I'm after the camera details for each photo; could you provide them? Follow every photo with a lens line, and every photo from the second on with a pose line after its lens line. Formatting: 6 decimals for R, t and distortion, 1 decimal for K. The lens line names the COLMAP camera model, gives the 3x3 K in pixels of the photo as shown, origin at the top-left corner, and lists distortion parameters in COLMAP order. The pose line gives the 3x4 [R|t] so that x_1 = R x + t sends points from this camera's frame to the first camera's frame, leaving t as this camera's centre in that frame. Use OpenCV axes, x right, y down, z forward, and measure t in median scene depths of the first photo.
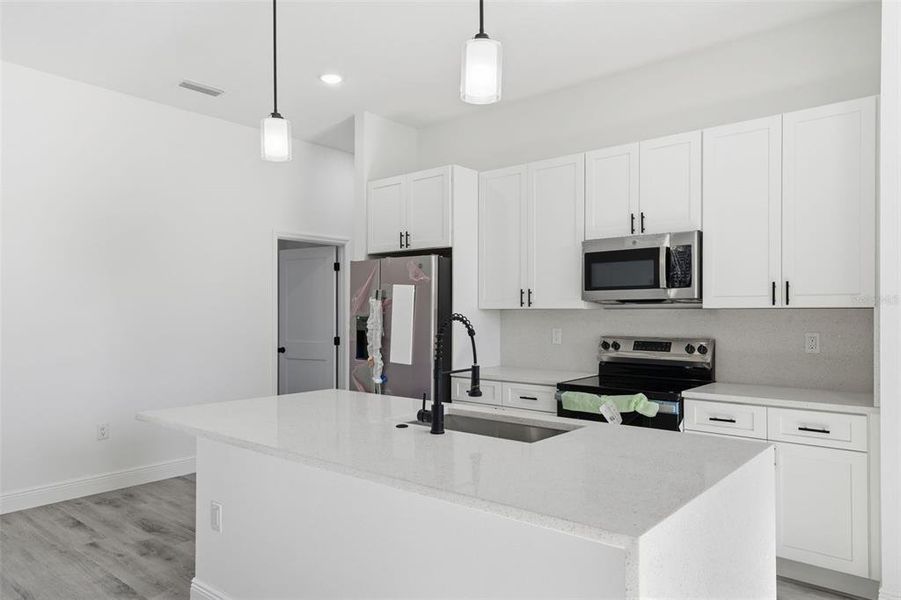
lens RADIAL K [[605.9, 0, 453.4], [0, 605.9, 311.2], [0, 0, 1]] dist [0.023157, 0.001134]
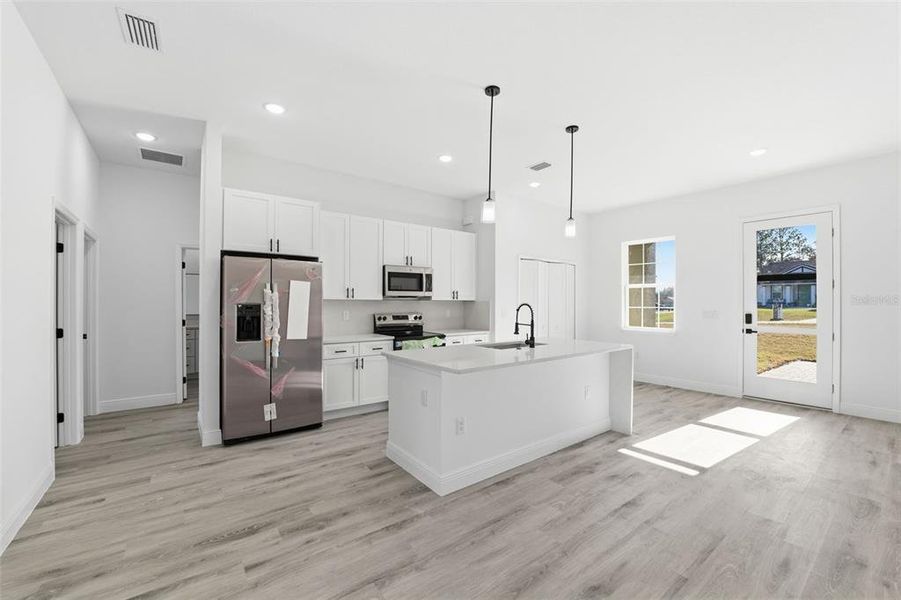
lens RADIAL K [[371.9, 0, 451.5], [0, 371.9, 302.1], [0, 0, 1]] dist [-0.015201, 0.000150]
pose [[0.215385, 0.003090, 0.976524, -0.957297], [-0.002851, 0.999993, -0.002536, 0.006128], [-0.976525, -0.002238, 0.215393, 0.567012]]
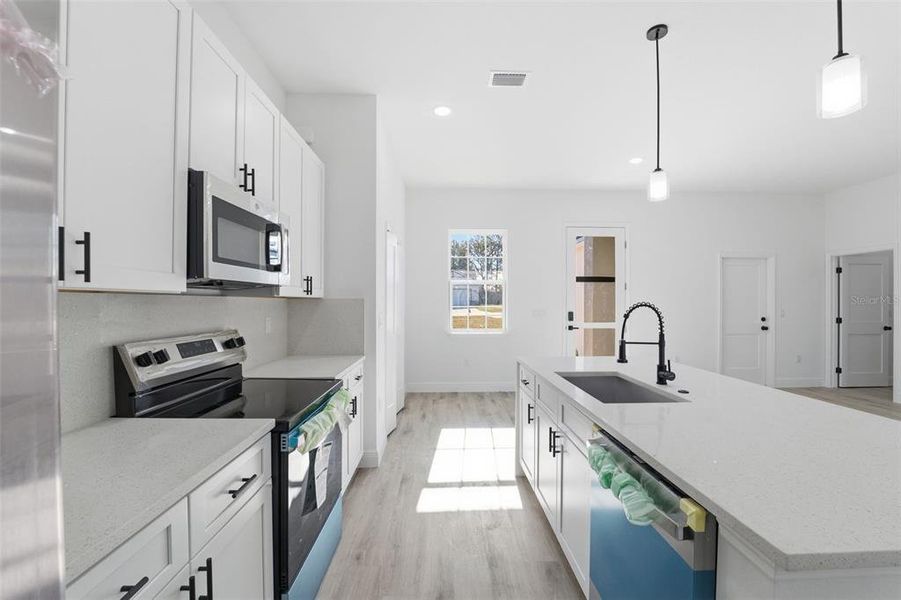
lens RADIAL K [[371.9, 0, 451.5], [0, 371.9, 302.1], [0, 0, 1]] dist [-0.015201, 0.000150]
pose [[-0.663588, -0.000098, 0.748098, -0.198430], [-0.000444, 1.000000, -0.000263, 0.004811], [-0.748098, -0.000507, -0.663588, 1.114831]]
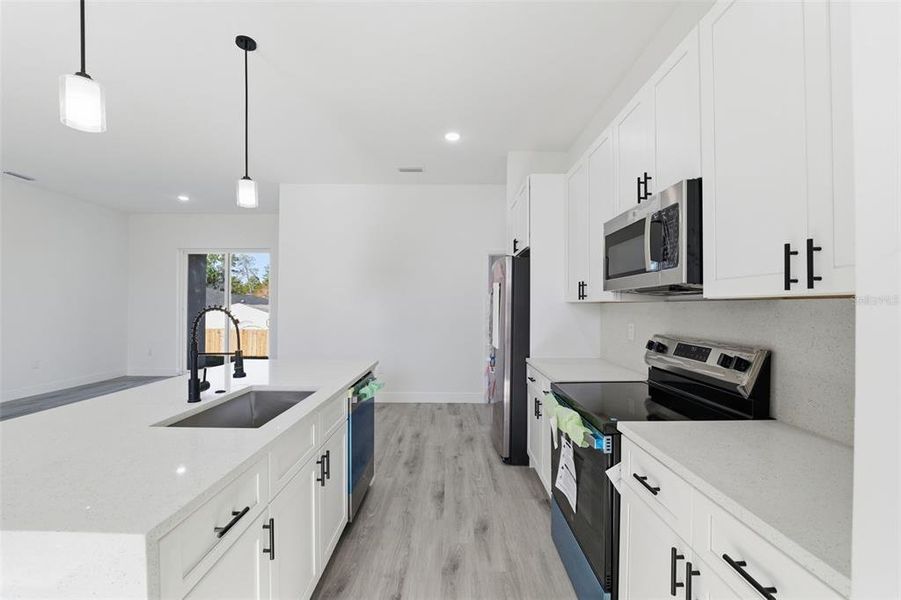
lens RADIAL K [[371.9, 0, 451.5], [0, 371.9, 302.1], [0, 0, 1]] dist [-0.015201, 0.000150]
pose [[0.648320, -0.004485, -0.761355, 0.501296], [-0.004090, 0.999948, -0.009374, 0.003292], [0.761357, 0.009191, 0.648268, 0.517427]]
